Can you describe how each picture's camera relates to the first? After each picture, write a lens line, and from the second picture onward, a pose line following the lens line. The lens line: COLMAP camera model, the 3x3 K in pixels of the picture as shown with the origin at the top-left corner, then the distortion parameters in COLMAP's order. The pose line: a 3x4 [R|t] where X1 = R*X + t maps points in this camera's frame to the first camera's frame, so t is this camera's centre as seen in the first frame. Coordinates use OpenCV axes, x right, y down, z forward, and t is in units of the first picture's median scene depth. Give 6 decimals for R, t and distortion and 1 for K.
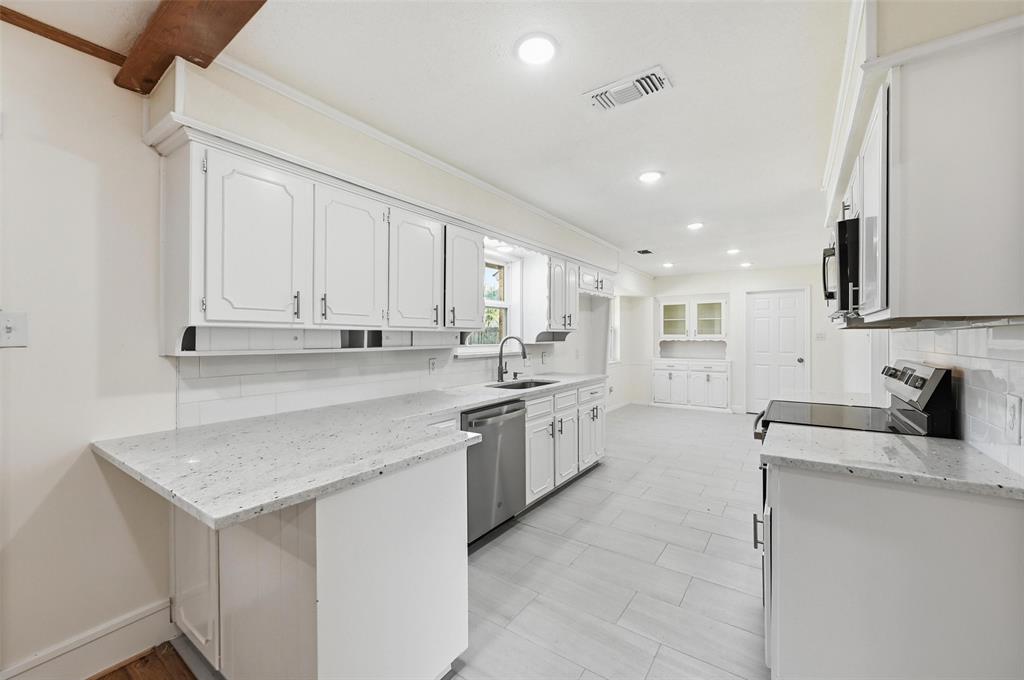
lens RADIAL K [[405.3, 0, 513.2], [0, 405.3, 337.3], [0, 0, 1]] dist [-0.001650, -0.000394]
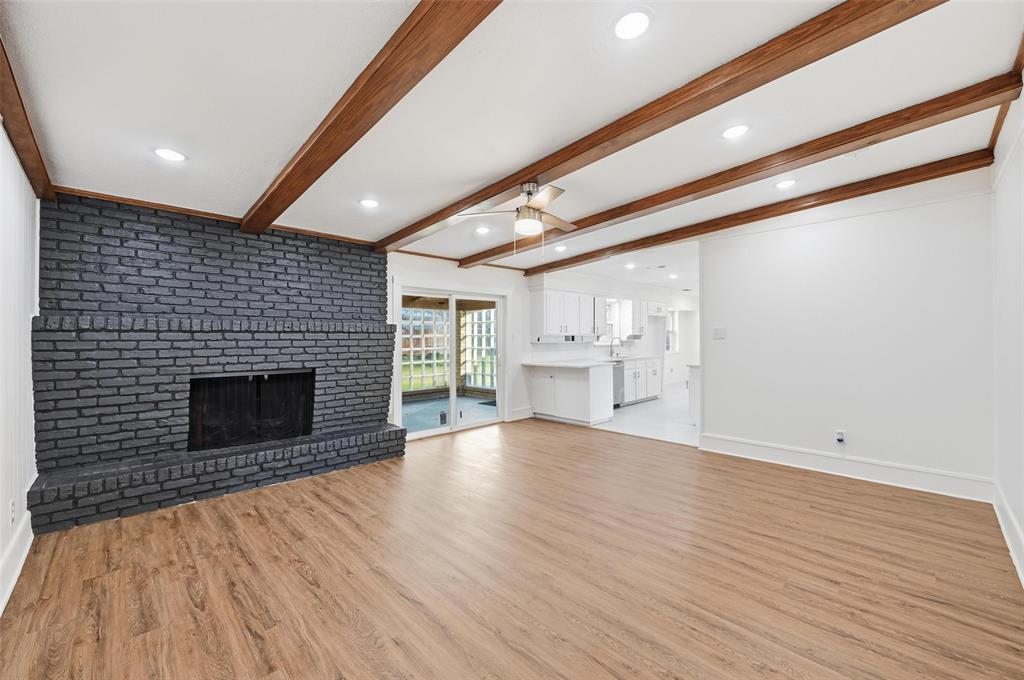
lens RADIAL K [[405.3, 0, 511.7], [0, 405.3, 338.9], [0, 0, 1]] dist [-0.001650, -0.000394]
pose [[0.982514, -0.001091, -0.186187, -0.081562], [0.002005, 0.999987, 0.004719, -0.002591], [0.186179, -0.005009, 0.982503, -0.707311]]
